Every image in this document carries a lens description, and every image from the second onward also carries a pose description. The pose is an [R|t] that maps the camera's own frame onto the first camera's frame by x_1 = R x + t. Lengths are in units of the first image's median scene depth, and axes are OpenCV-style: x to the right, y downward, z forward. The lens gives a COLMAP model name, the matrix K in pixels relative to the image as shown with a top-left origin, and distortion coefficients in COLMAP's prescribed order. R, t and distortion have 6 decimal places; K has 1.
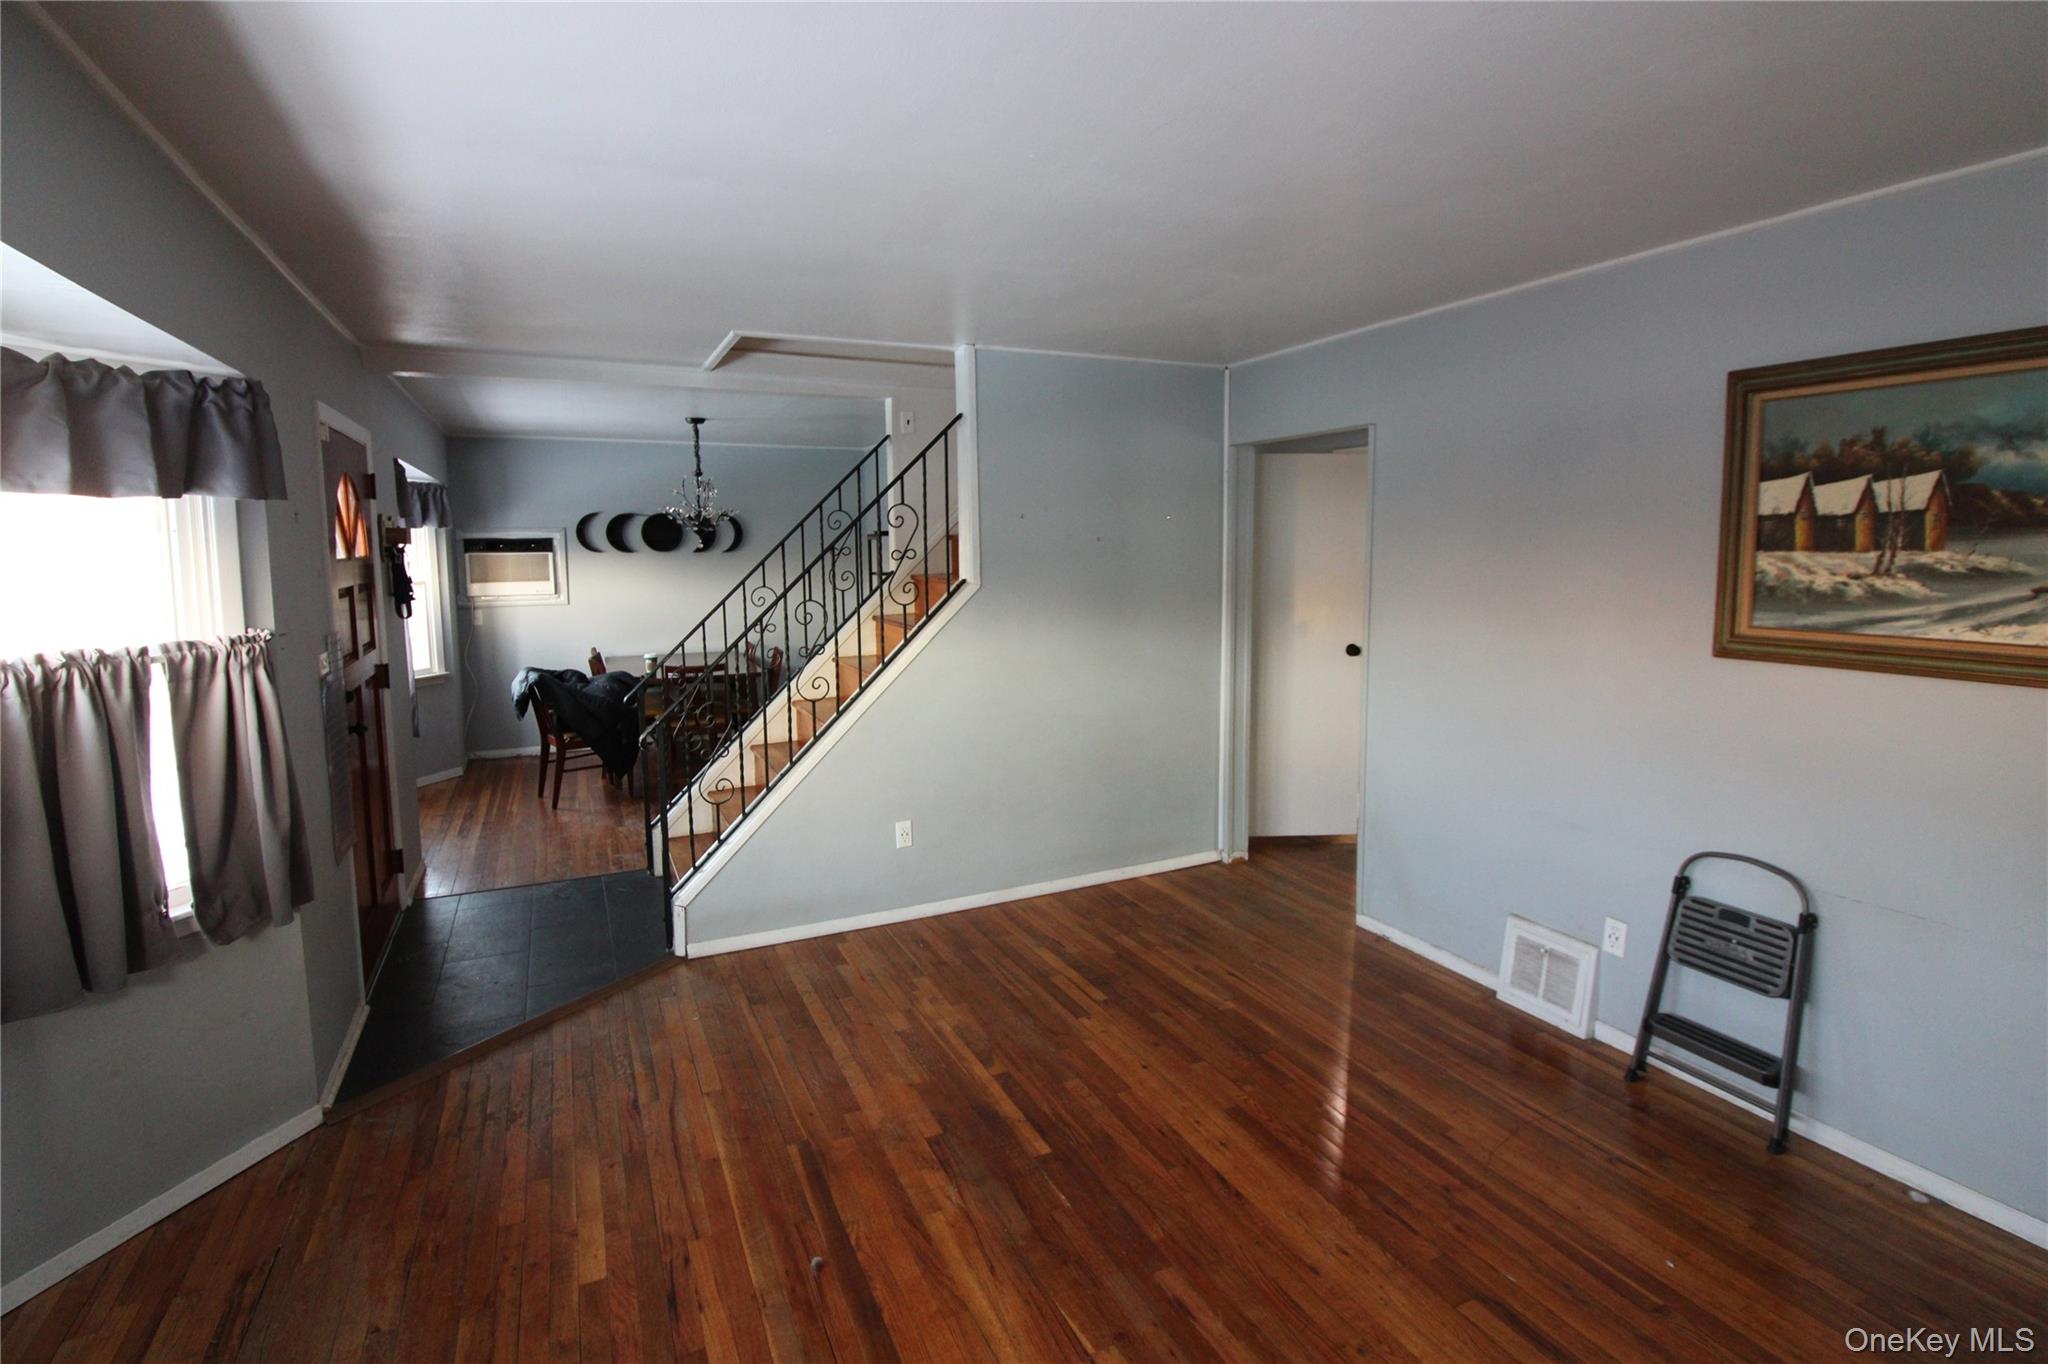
lens RADIAL K [[946.5, 0, 1013.4], [0, 946.5, 643.7], [0, 0, 1]] dist [-0.002898, -0.010230]
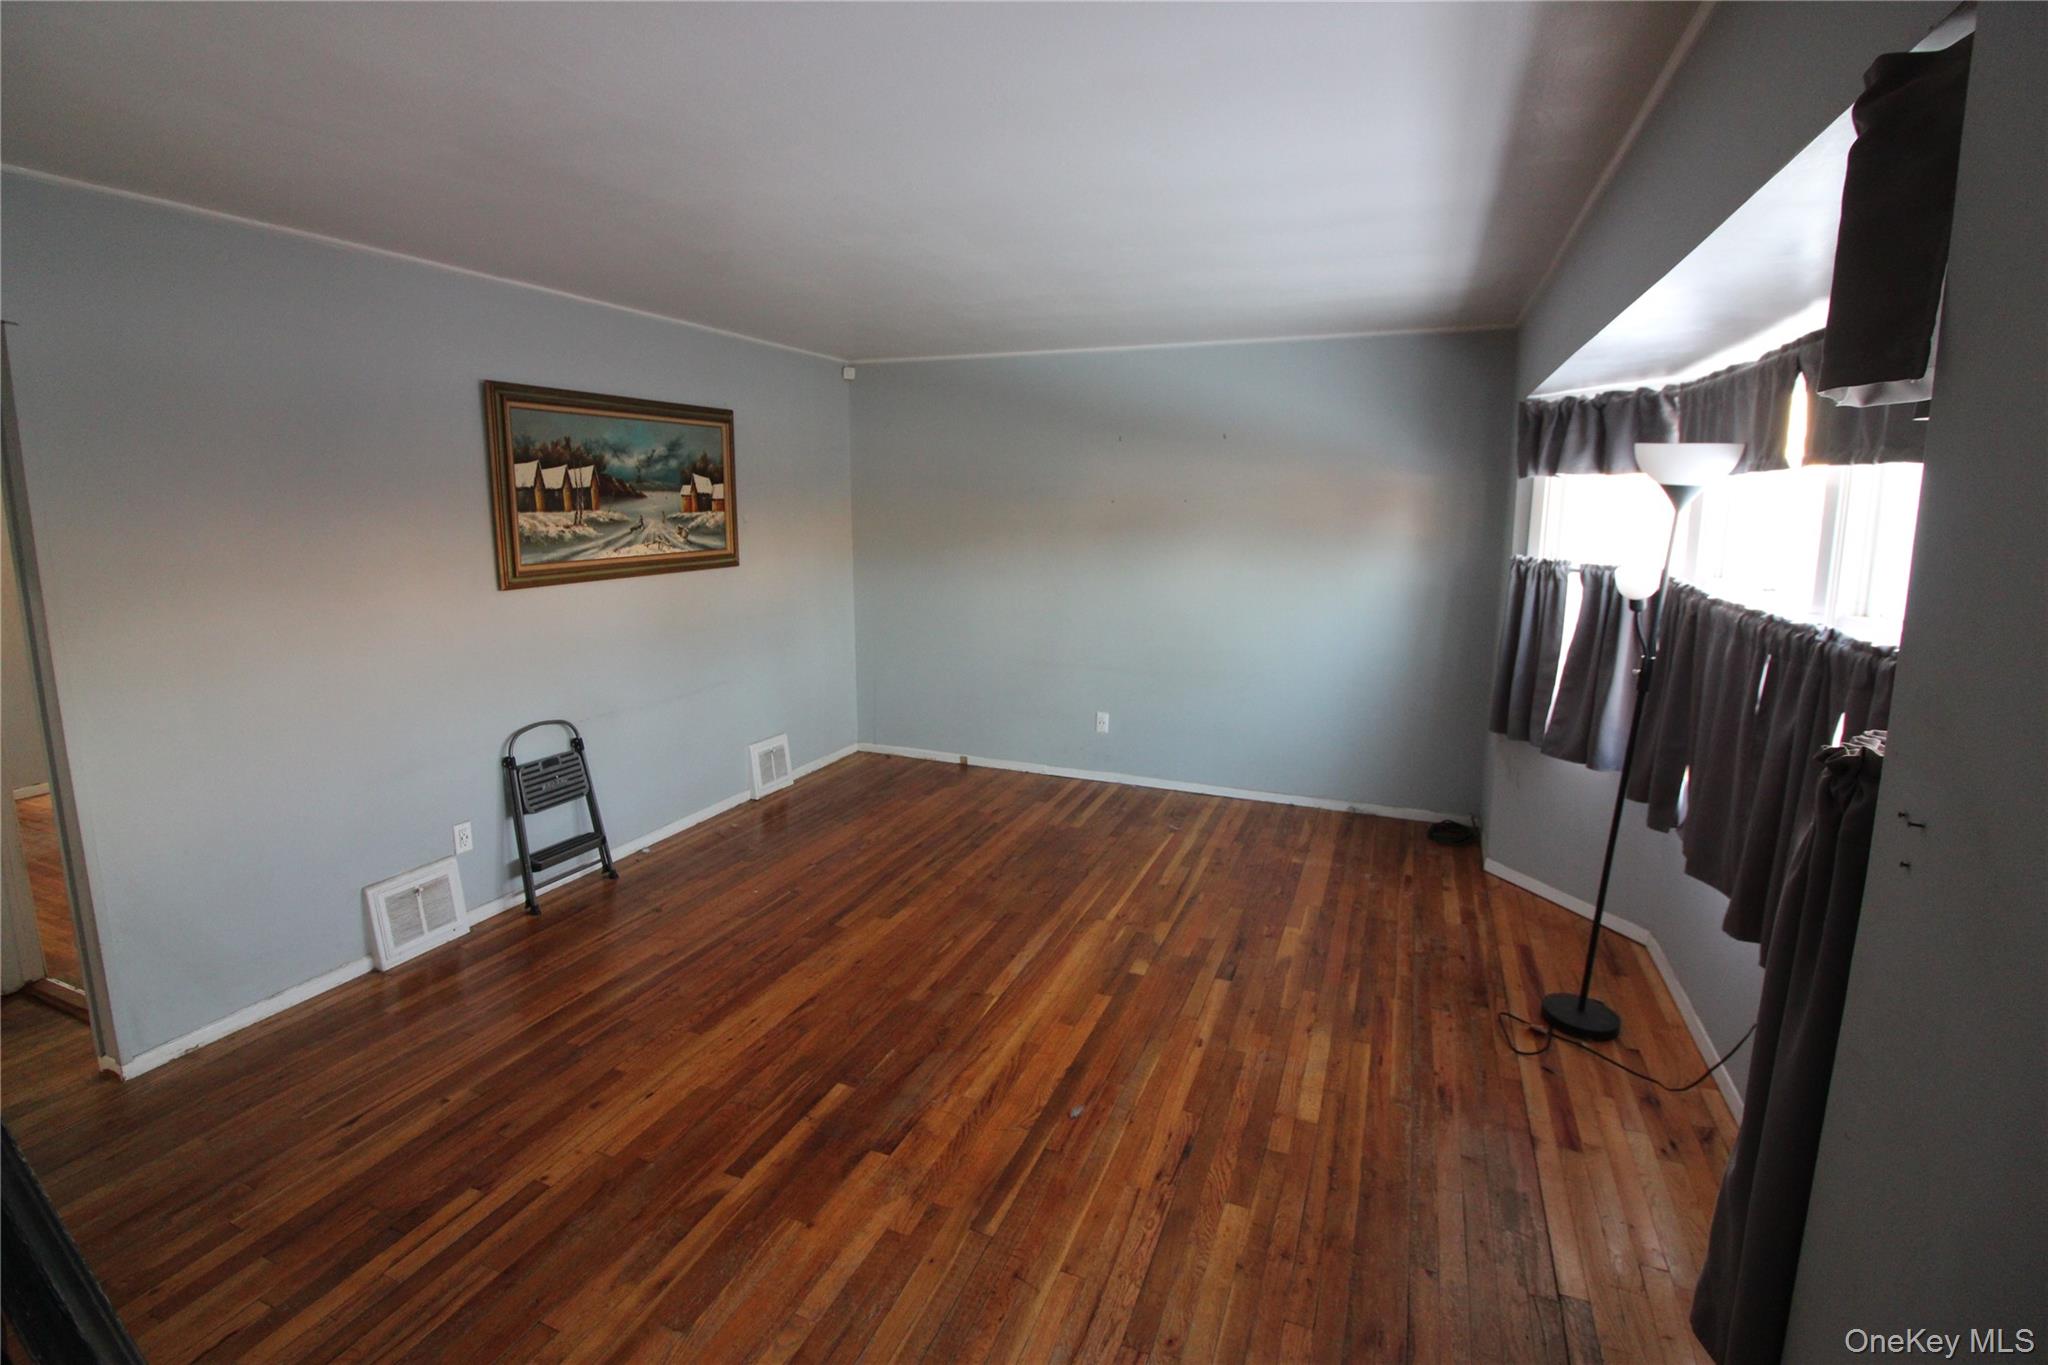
lens RADIAL K [[946.5, 0, 1013.4], [0, 946.5, 644.2], [0, 0, 1]] dist [-0.002898, -0.010230]
pose [[-0.663461, -0.108680, 0.740275, -0.836532], [0.080529, 0.973275, 0.215060, -0.157956], [-0.743864, 0.202298, -0.636979, 1.455489]]
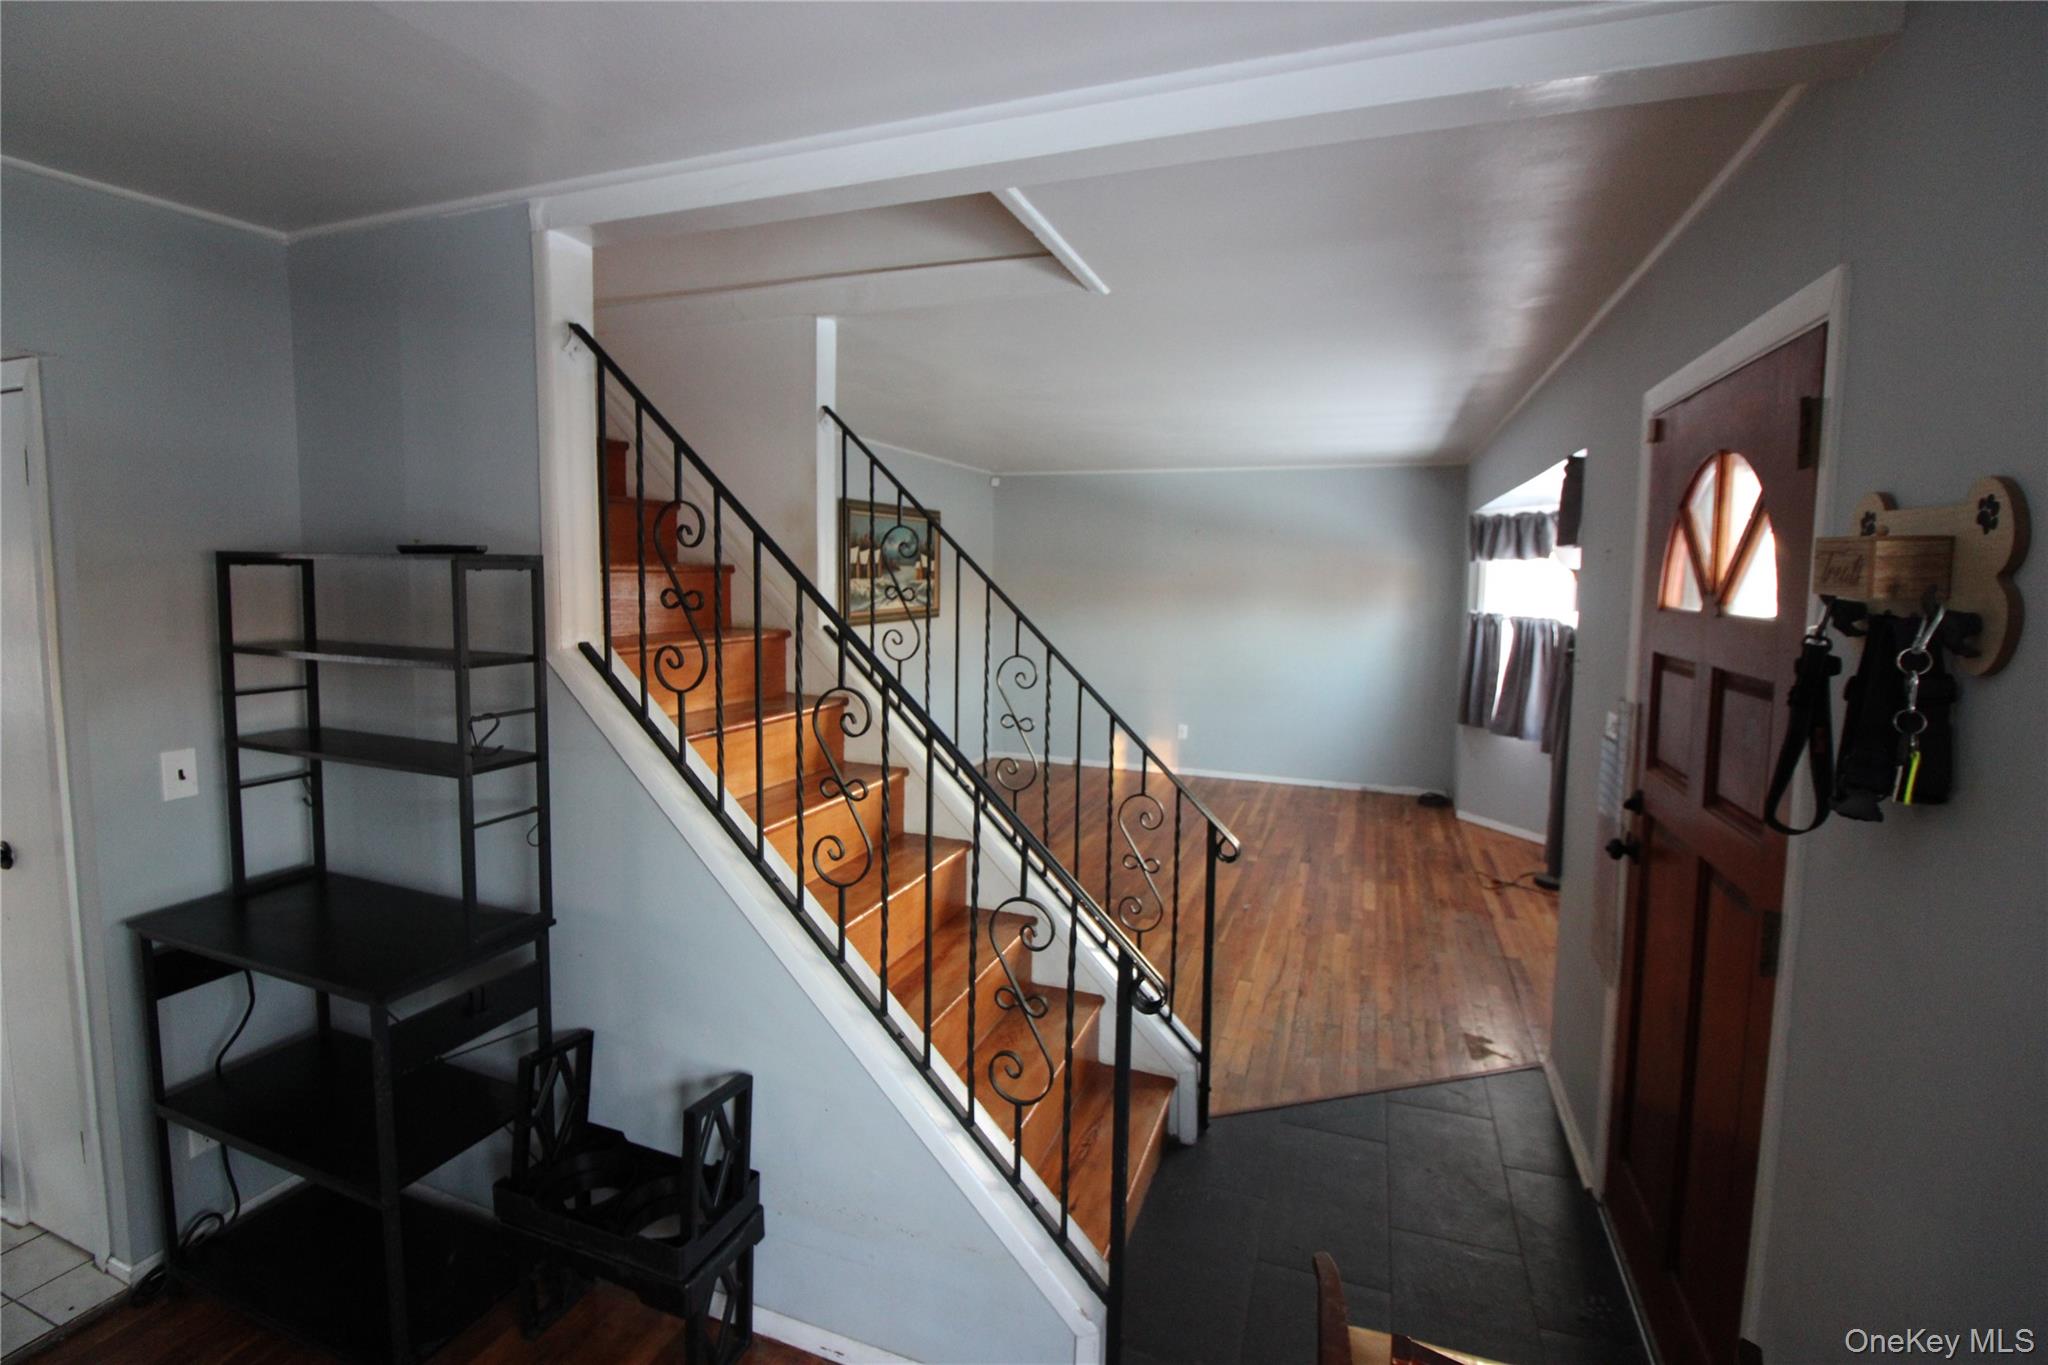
lens RADIAL K [[937.3, 0, 1014.2], [0, 937.3, 644.7], [0, 0, 1]] dist [0.000446, -0.009715]
pose [[-0.688633, -0.056977, 0.722868, -1.177368], [0.071222, 0.986772, 0.145628, -0.253375], [-0.721604, 0.151768, -0.675466, 2.361985]]
